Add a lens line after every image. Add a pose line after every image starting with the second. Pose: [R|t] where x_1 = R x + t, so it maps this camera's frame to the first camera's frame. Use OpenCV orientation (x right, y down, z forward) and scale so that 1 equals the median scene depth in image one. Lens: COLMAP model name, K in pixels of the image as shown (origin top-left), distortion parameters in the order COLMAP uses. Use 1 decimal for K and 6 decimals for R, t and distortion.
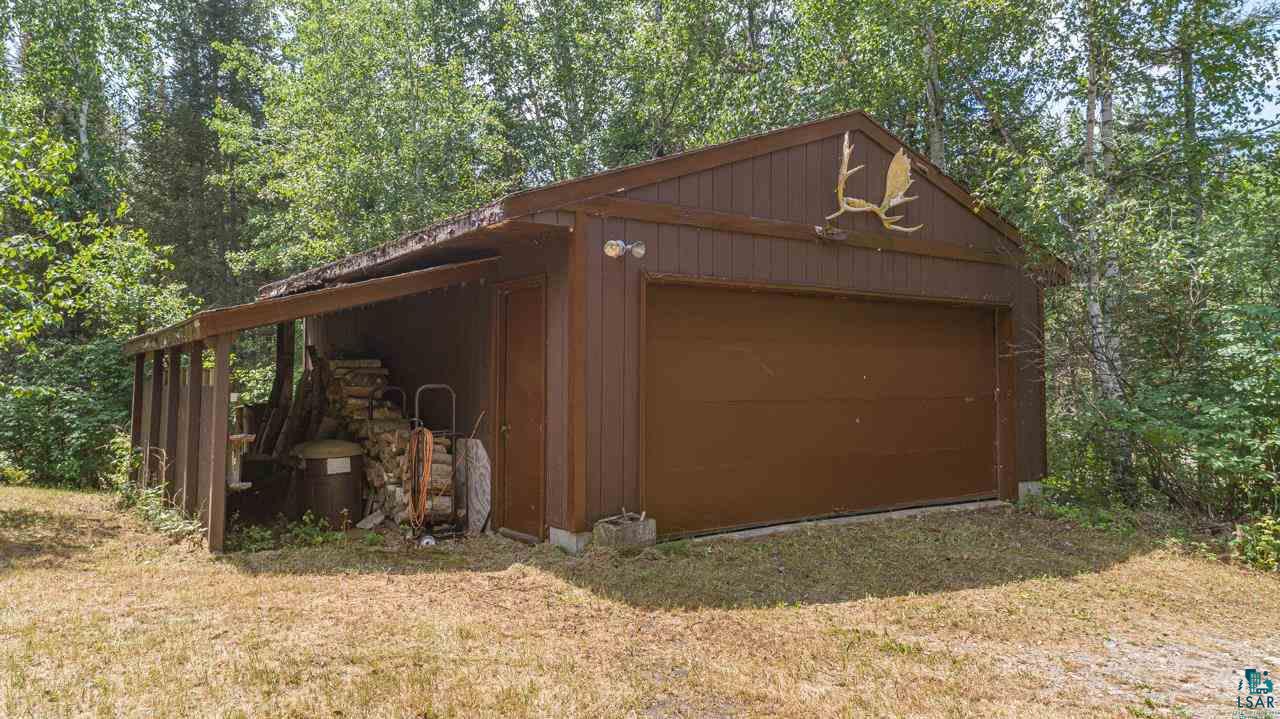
lens RADIAL K [[872.3, 0, 645.7], [0, 872.3, 361.5], [0, 0, 1]] dist [0.005397, 0.002556]
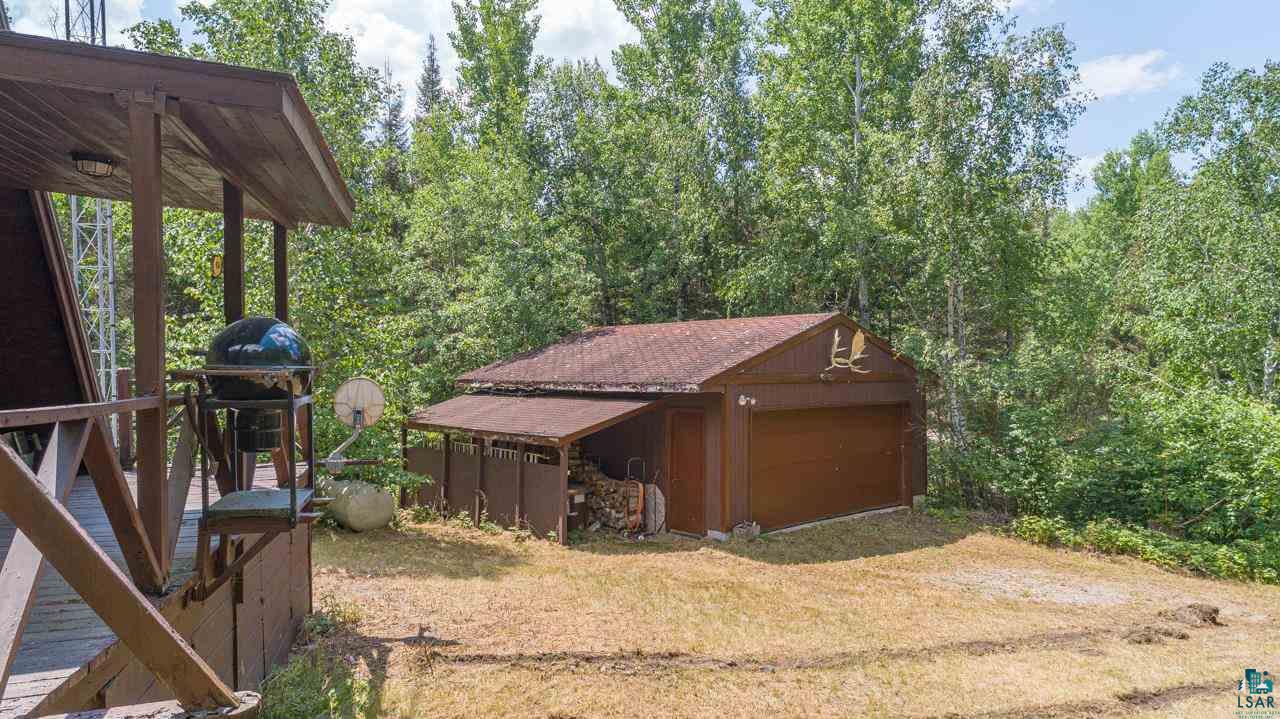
lens RADIAL K [[847.3, 0, 640.0], [0, 847.3, 359.5], [0, 0, 1]] dist [0.000510, 0.000276]
pose [[0.992324, -0.000542, 0.123667, -0.476173], [-0.002020, 0.999786, 0.020597, -0.238979], [-0.123652, -0.020689, 0.992110, -0.912119]]
